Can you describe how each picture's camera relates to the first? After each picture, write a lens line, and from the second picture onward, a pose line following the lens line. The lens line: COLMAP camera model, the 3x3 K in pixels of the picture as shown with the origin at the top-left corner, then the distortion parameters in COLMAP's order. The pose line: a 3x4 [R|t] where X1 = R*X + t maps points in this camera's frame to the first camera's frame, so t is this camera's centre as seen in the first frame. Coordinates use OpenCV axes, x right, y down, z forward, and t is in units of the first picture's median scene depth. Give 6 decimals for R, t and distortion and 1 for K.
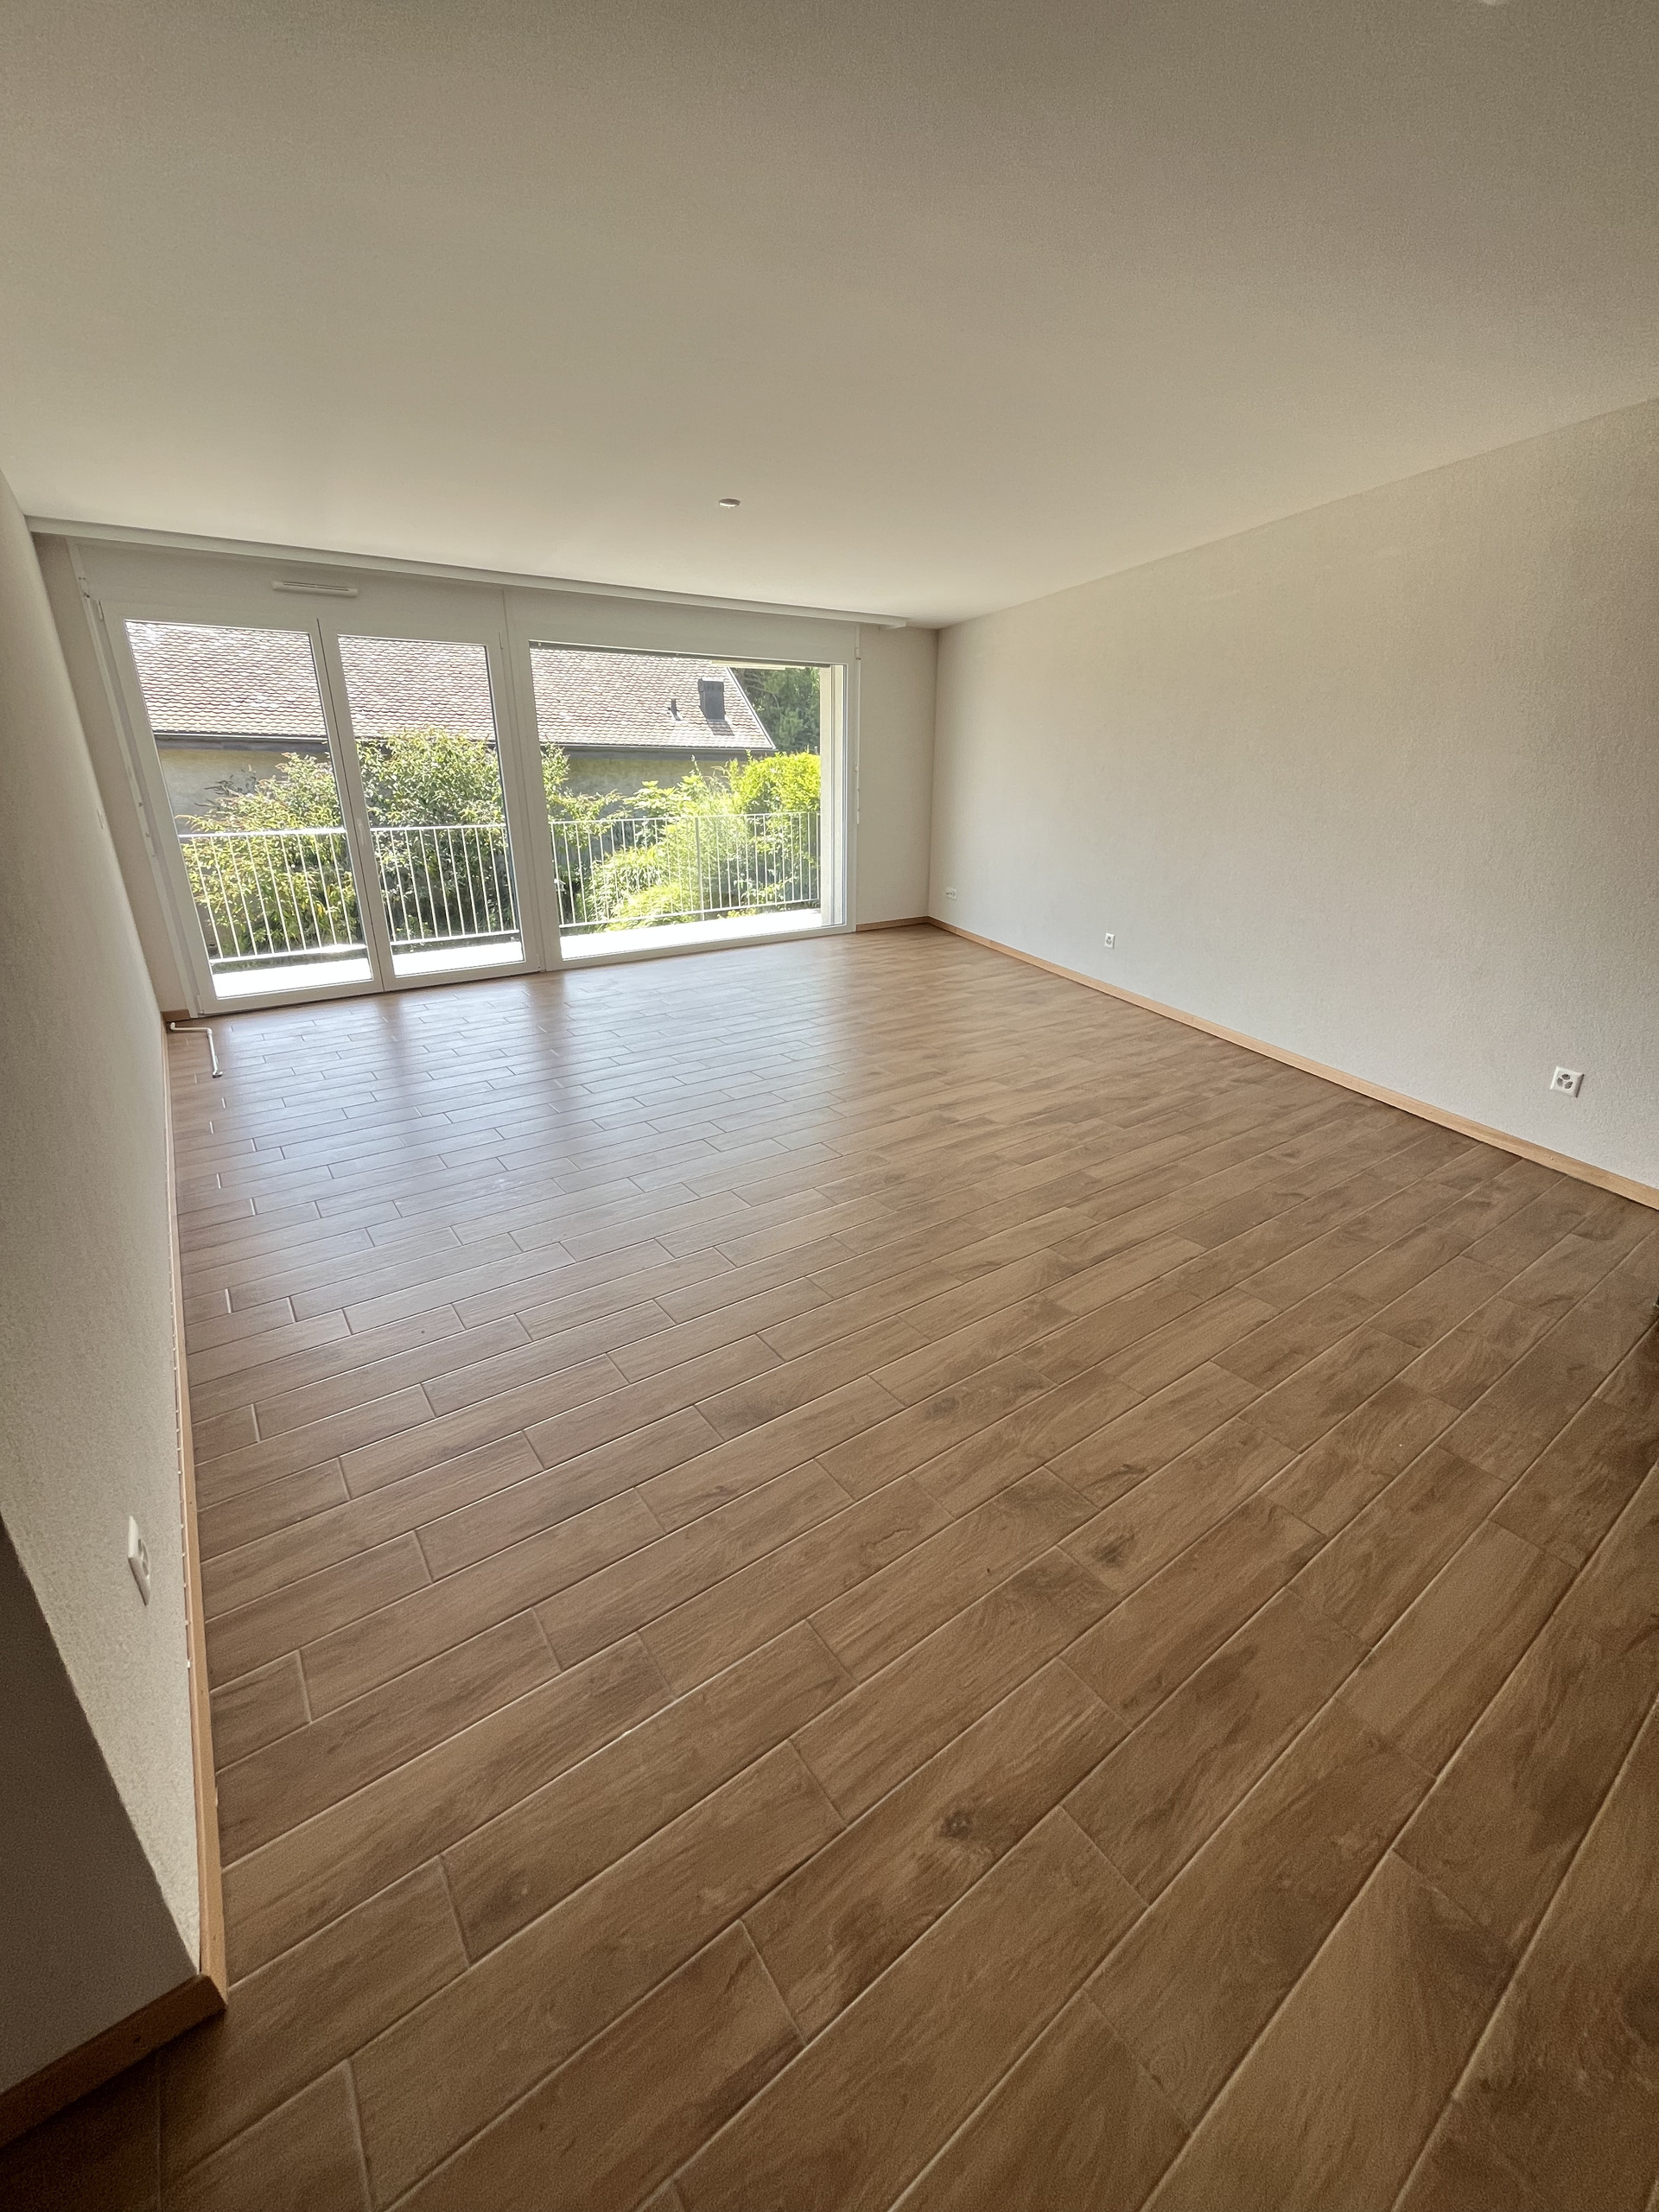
lens RADIAL K [[889.4, 0, 833.2], [0, 889.4, 1098.7], [0, 0, 1]] dist [0.004054, -0.000086]
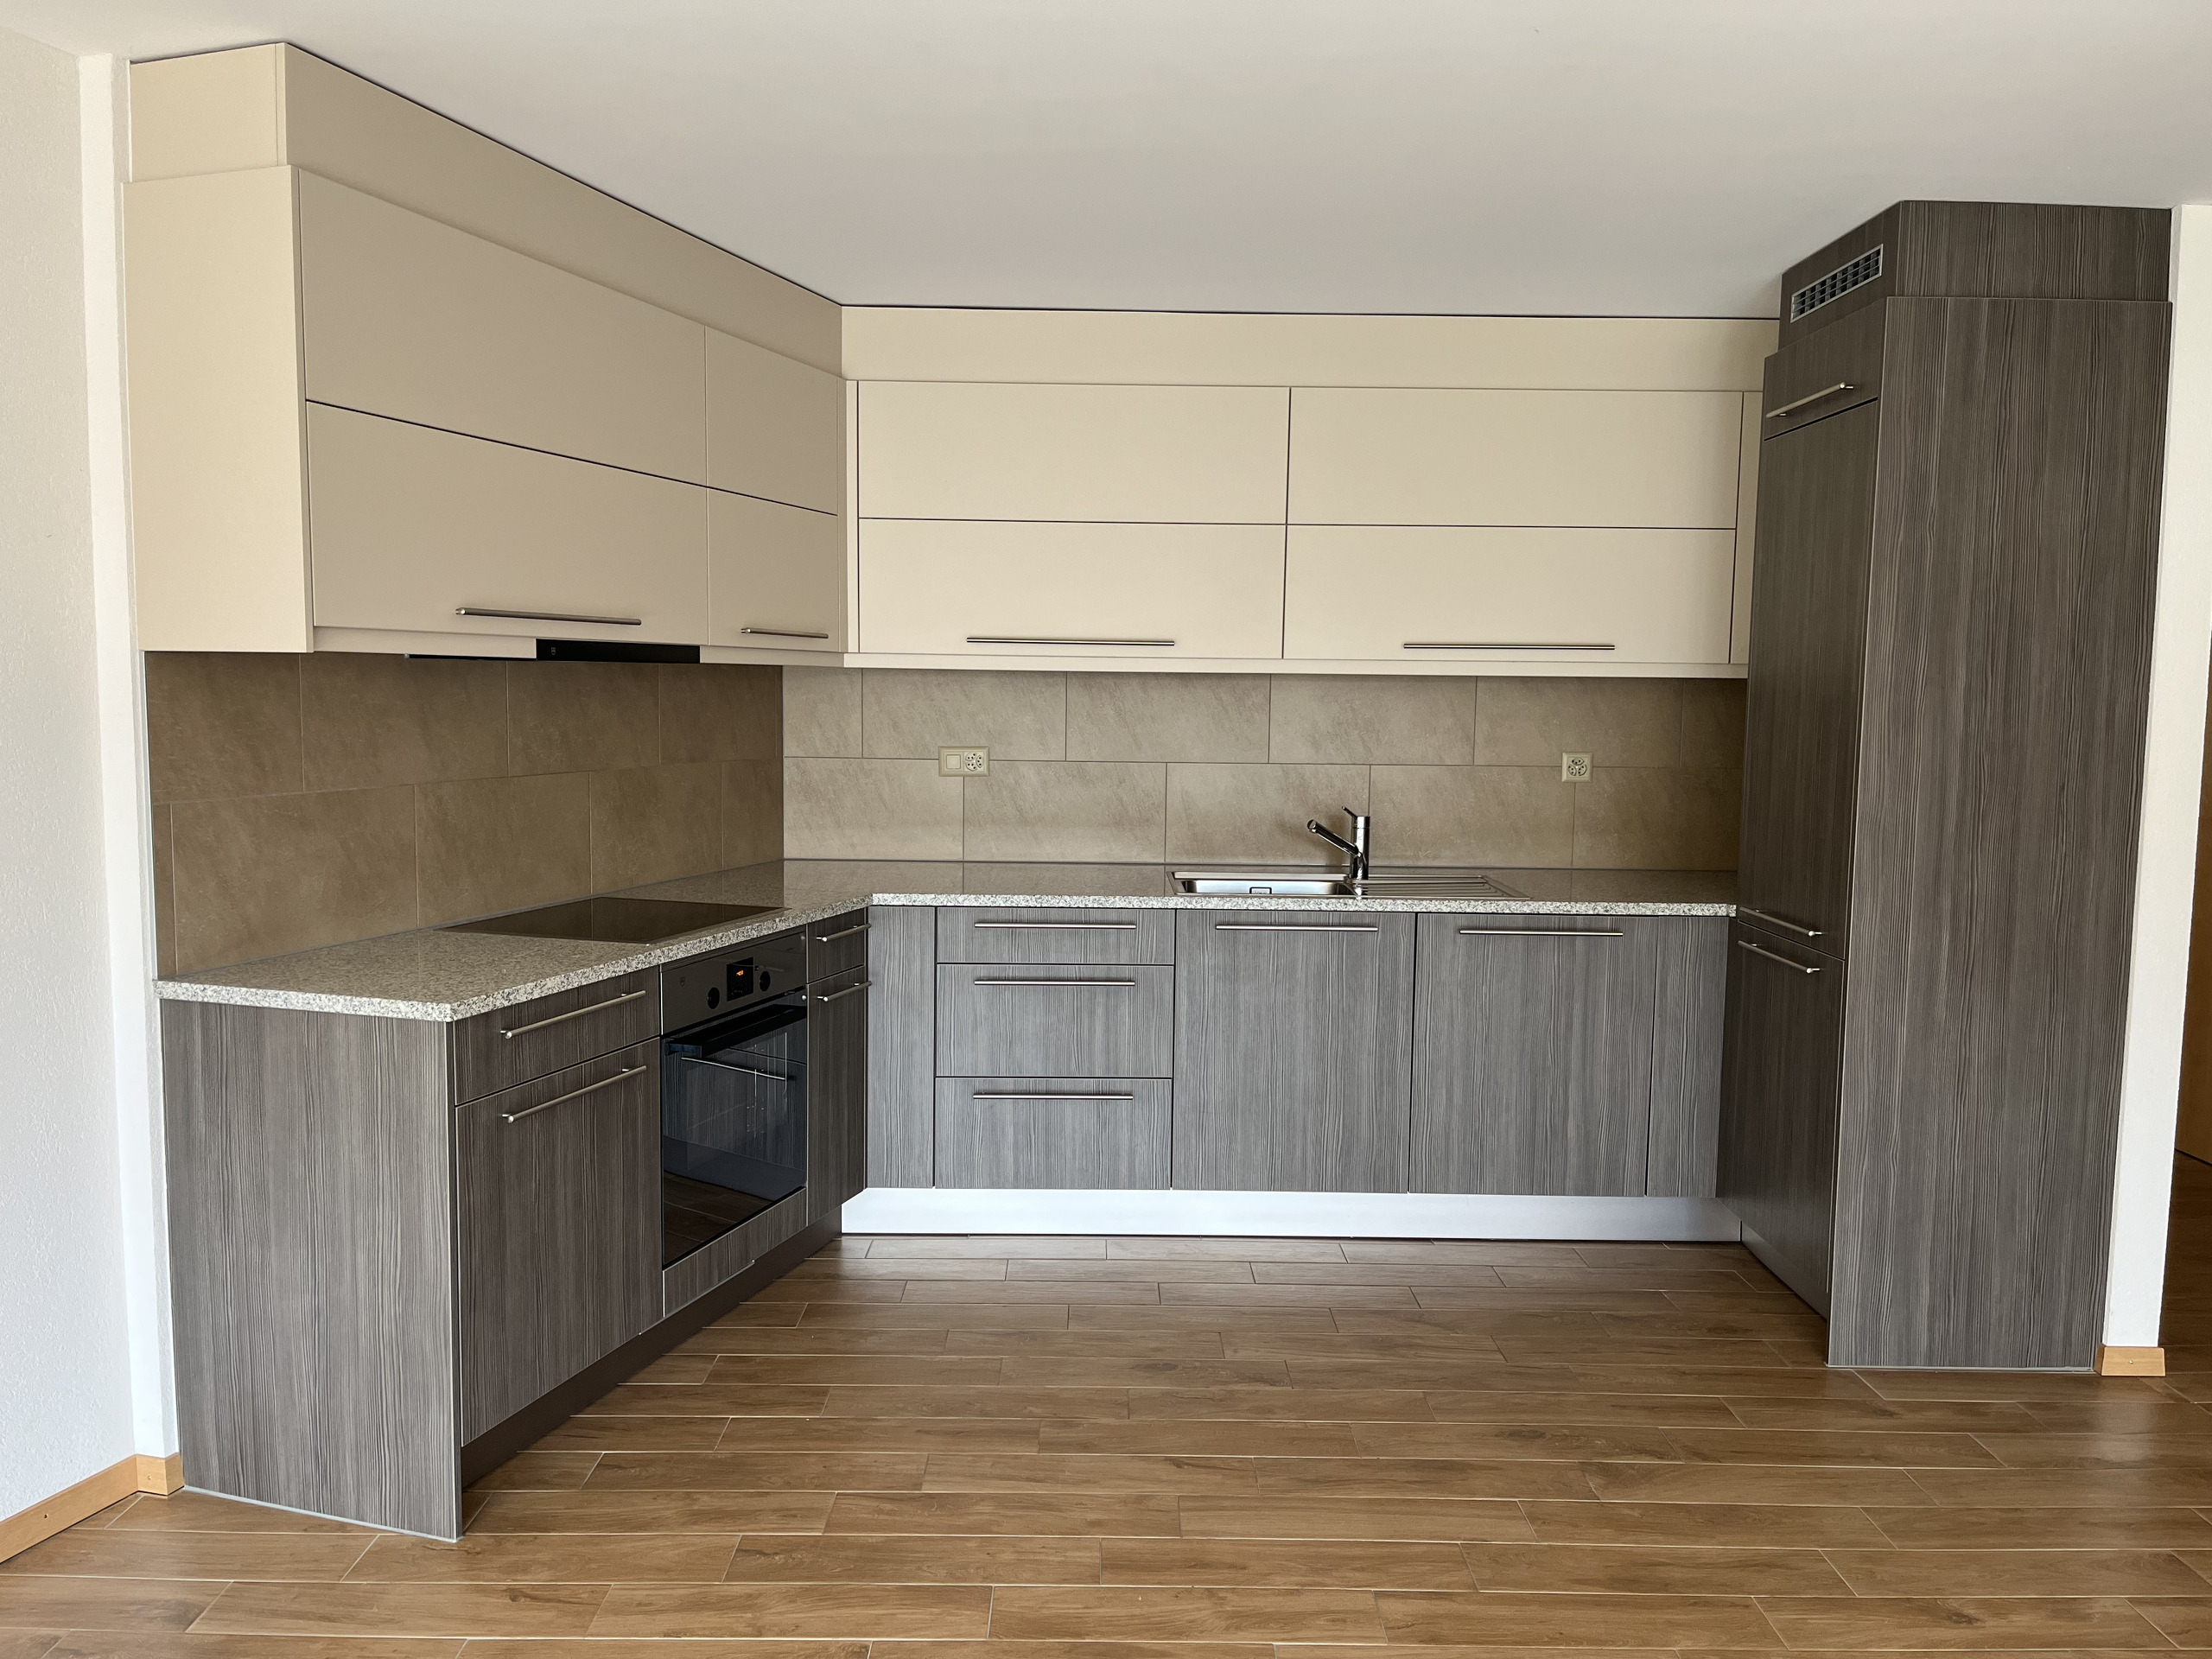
lens RADIAL K [[1691.2, 0, 1103.7], [0, 1691.2, 838.8], [0, 0, 1]] dist [0.004880, -0.020190]
pose [[-0.812006, -0.060828, 0.580471, -0.077603], [0.196066, 0.908328, 0.369456, -0.543517], [-0.549731, 0.413811, -0.725642, 1.397641]]
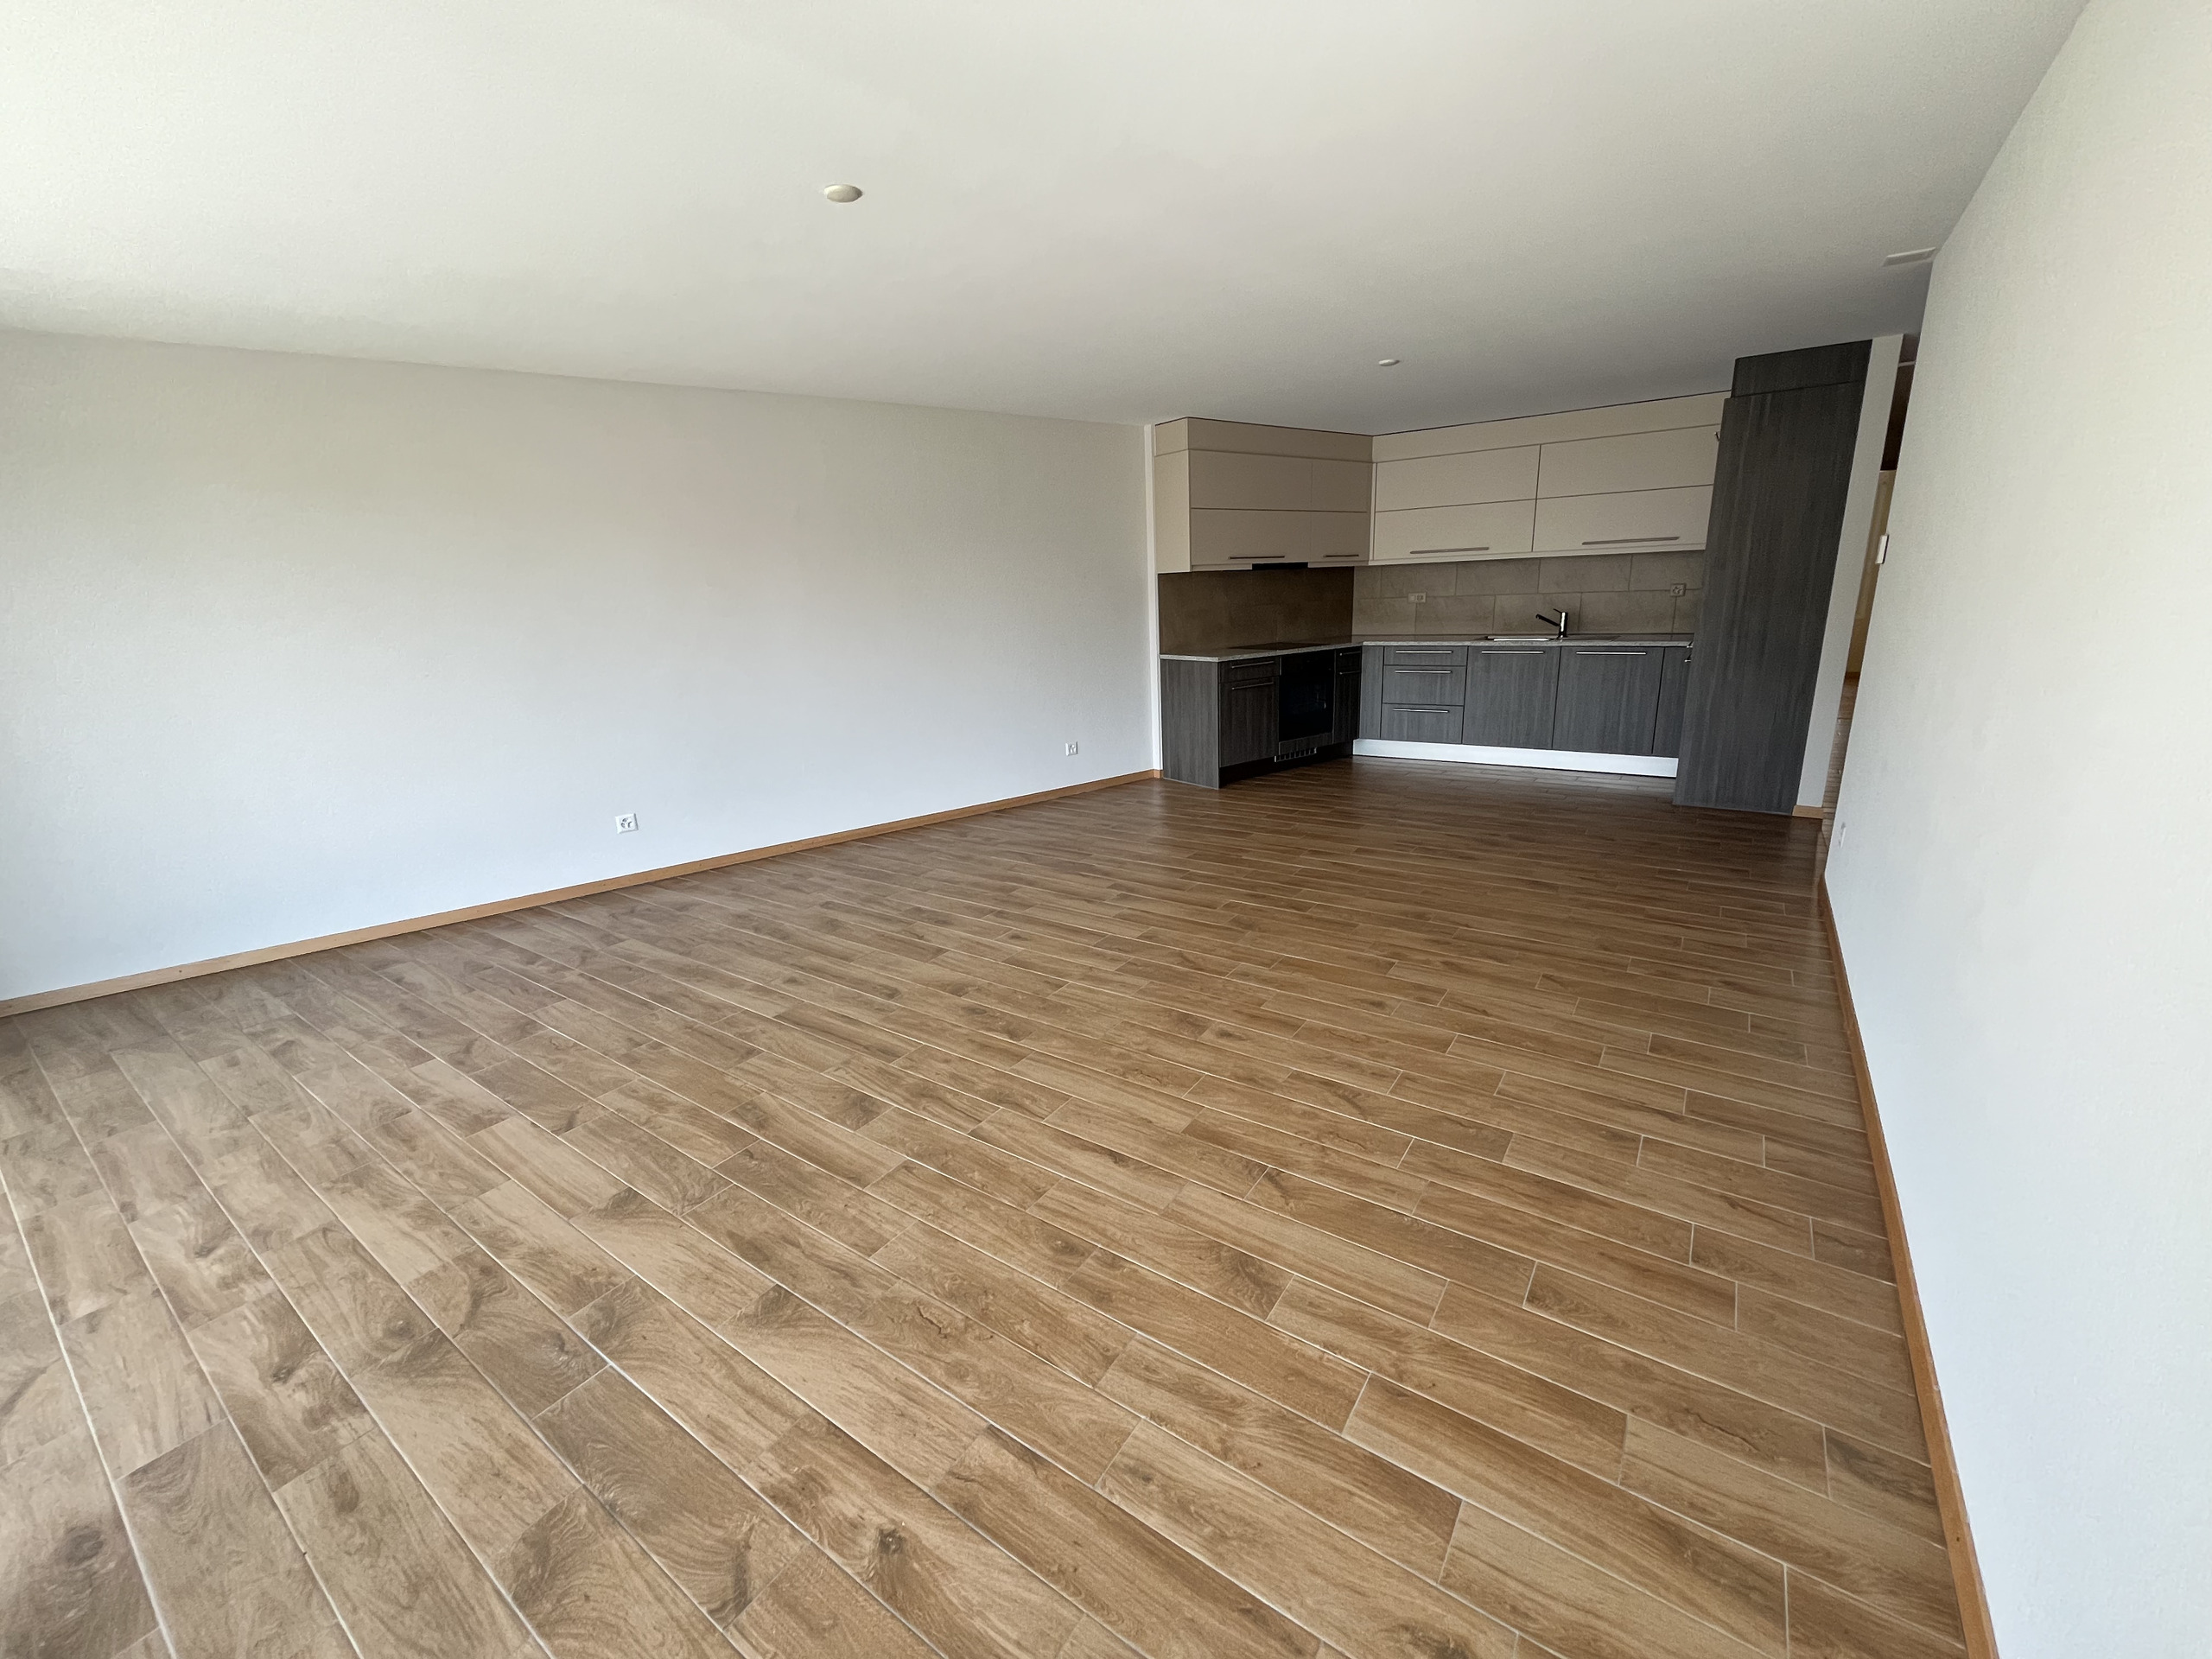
lens RADIAL K [[889.4, 0, 1102.6], [0, 889.4, 827.8], [0, 0, 1]] dist [0.004054, -0.000086]
pose [[-0.332359, -0.231807, 0.914223, -1.323502], [0.371064, 0.859016, 0.352707, -0.694321], [-0.867092, 0.456460, -0.199486, 1.846231]]
